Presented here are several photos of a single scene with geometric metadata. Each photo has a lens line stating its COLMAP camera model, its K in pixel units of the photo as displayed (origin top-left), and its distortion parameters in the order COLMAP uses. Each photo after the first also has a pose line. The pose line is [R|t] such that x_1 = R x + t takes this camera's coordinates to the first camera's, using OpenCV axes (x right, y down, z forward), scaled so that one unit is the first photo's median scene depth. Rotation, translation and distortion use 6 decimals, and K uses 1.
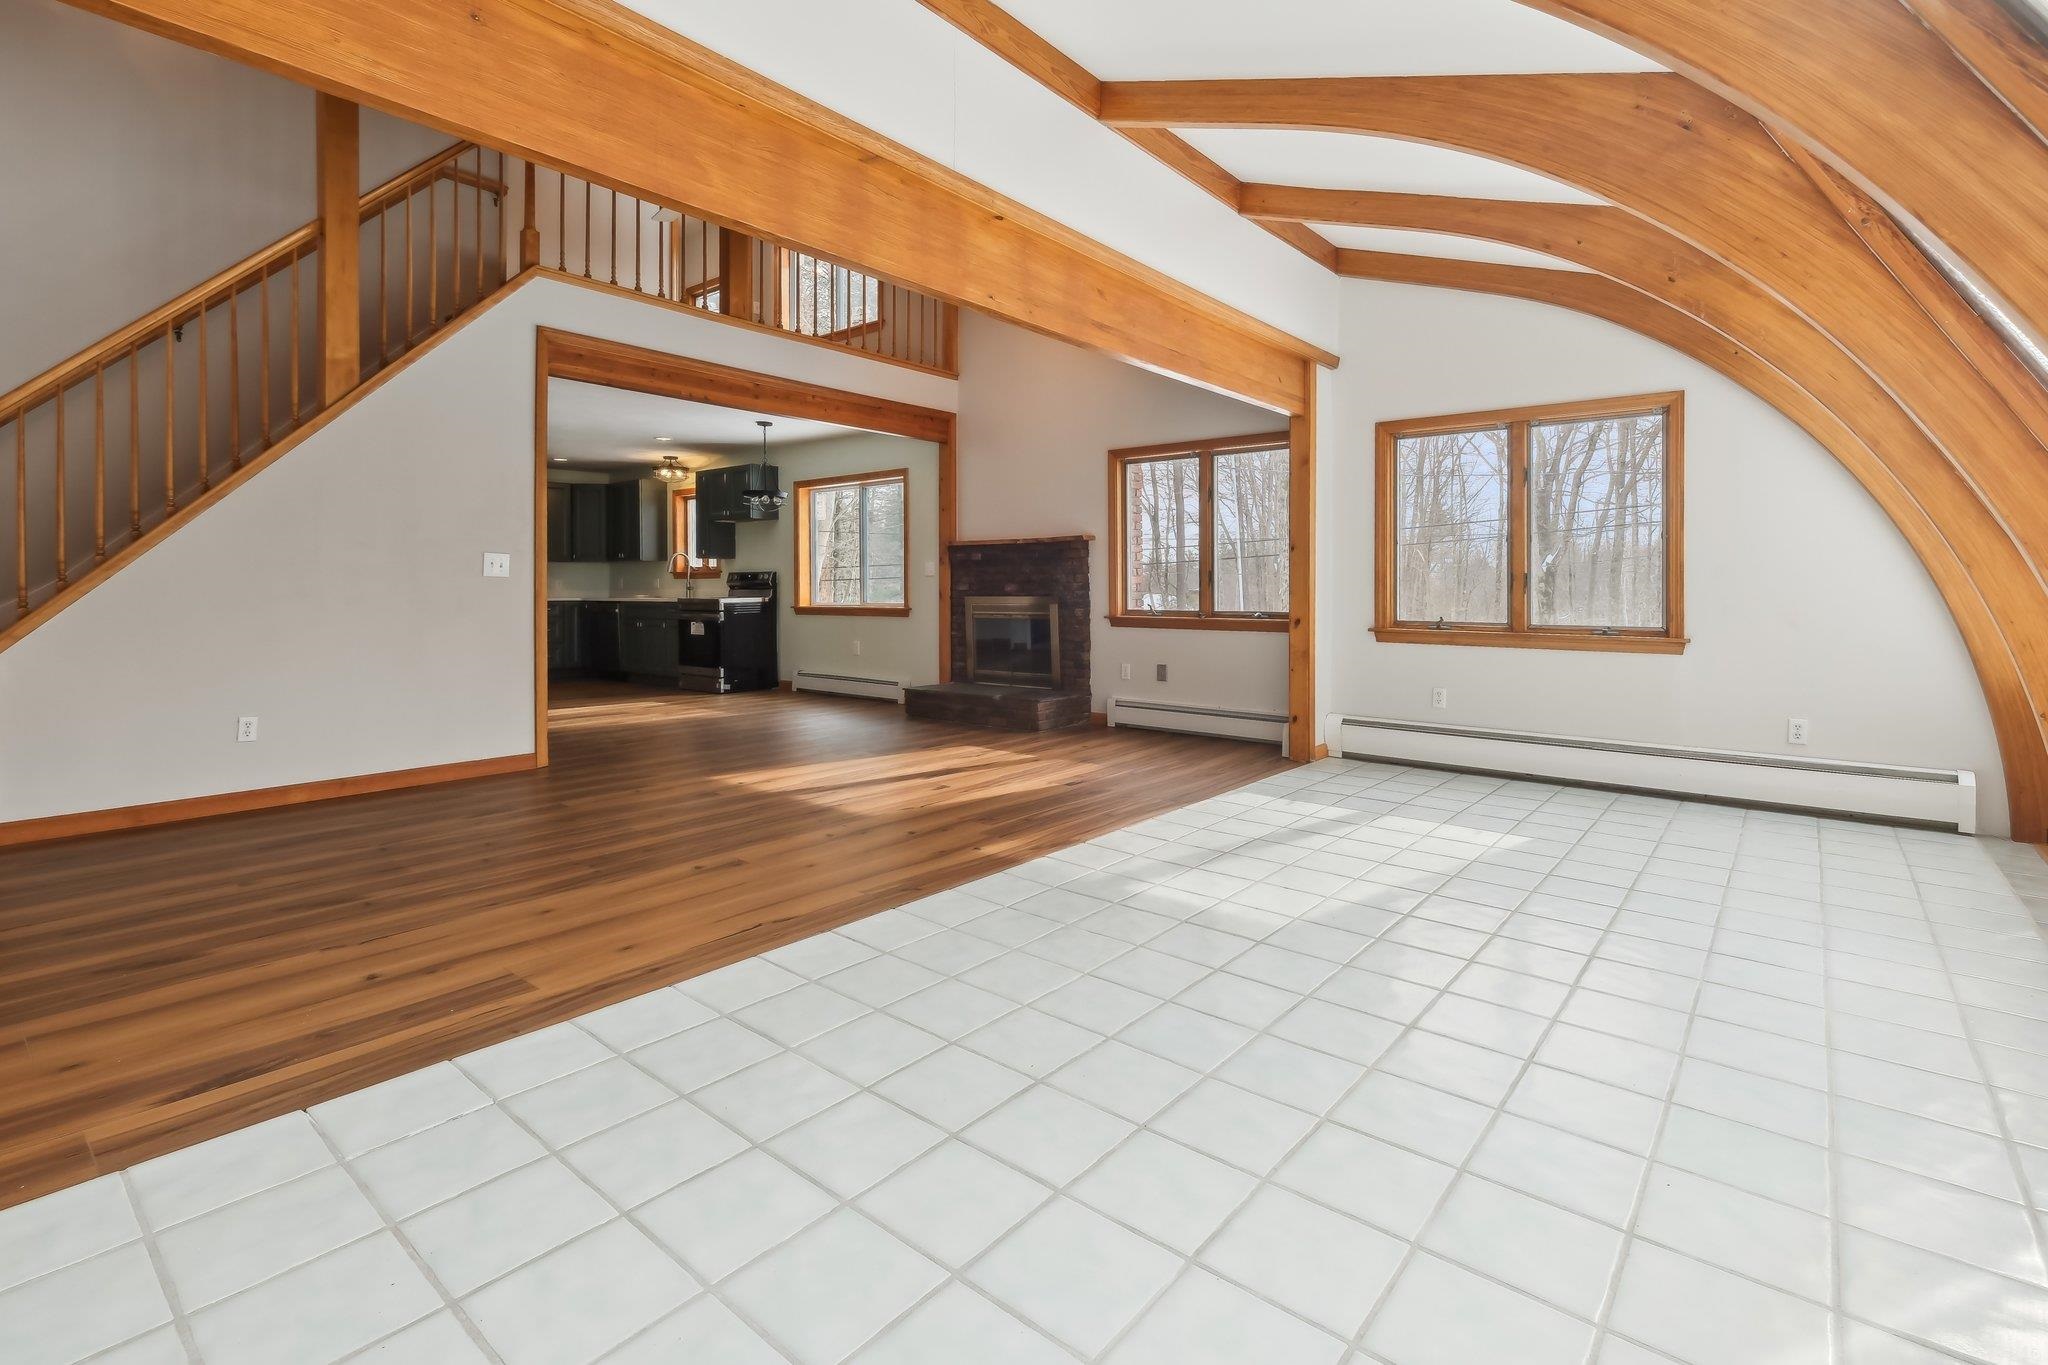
lens RADIAL K [[953.8, 0, 1026.2], [0, 953.8, 587.9], [0, 0, 1]] dist [-0.001223, -0.000252]
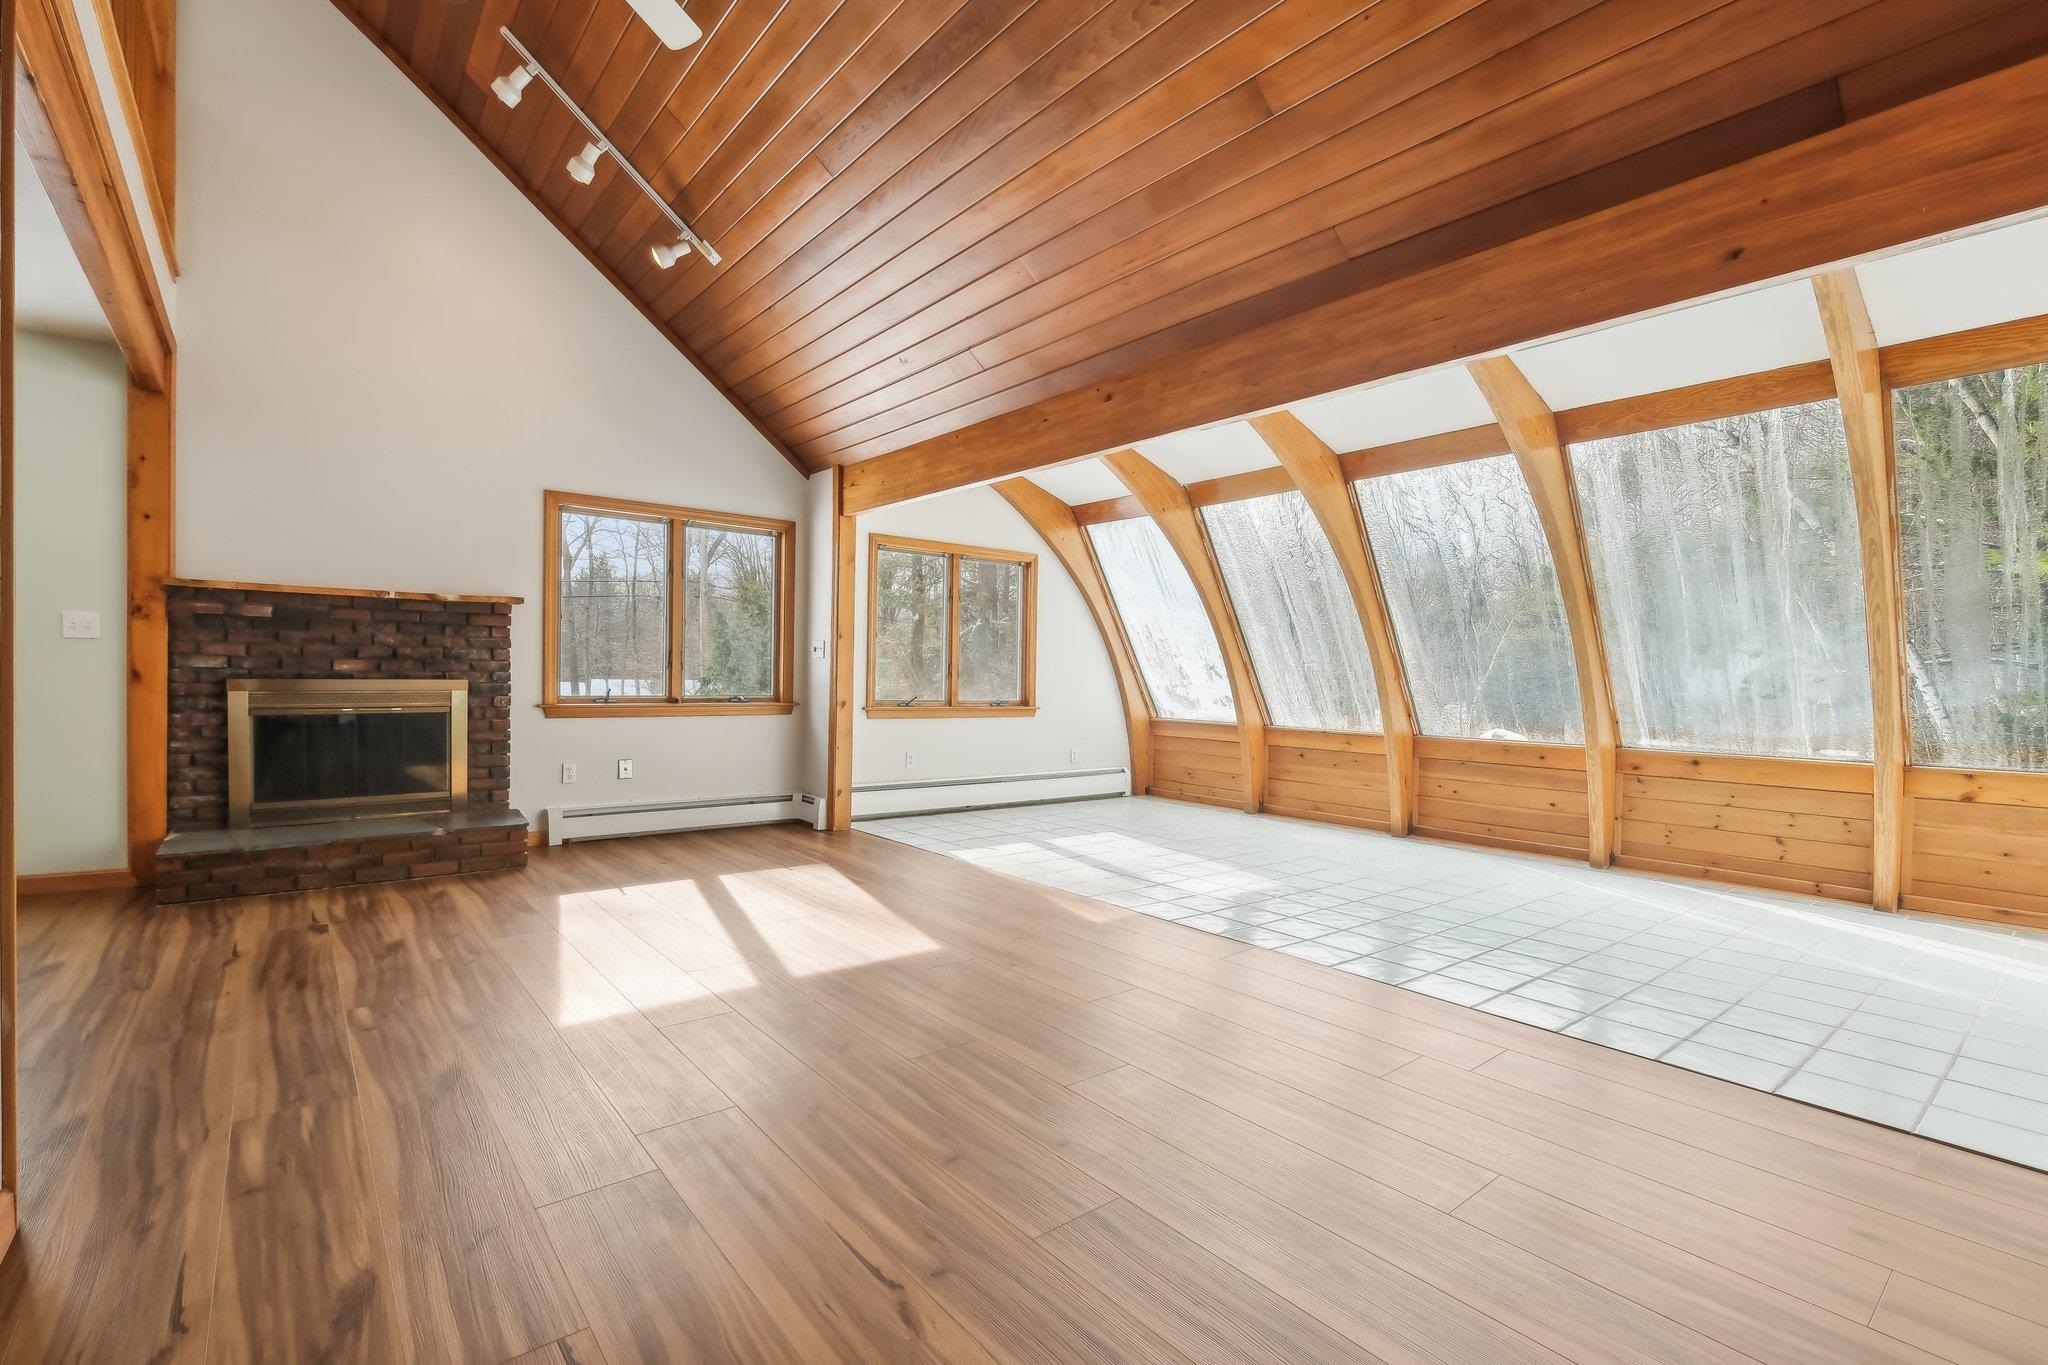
lens RADIAL K [[927.8, 0, 1032.5], [0, 927.8, 680.1], [0, 0, 1]] dist [-0.000804, -0.000269]
pose [[0.186122, -0.005793, 0.982510, -0.498482], [-0.017560, 0.999803, 0.009222, -0.003857], [-0.982370, -0.018969, 0.185984, 0.404130]]
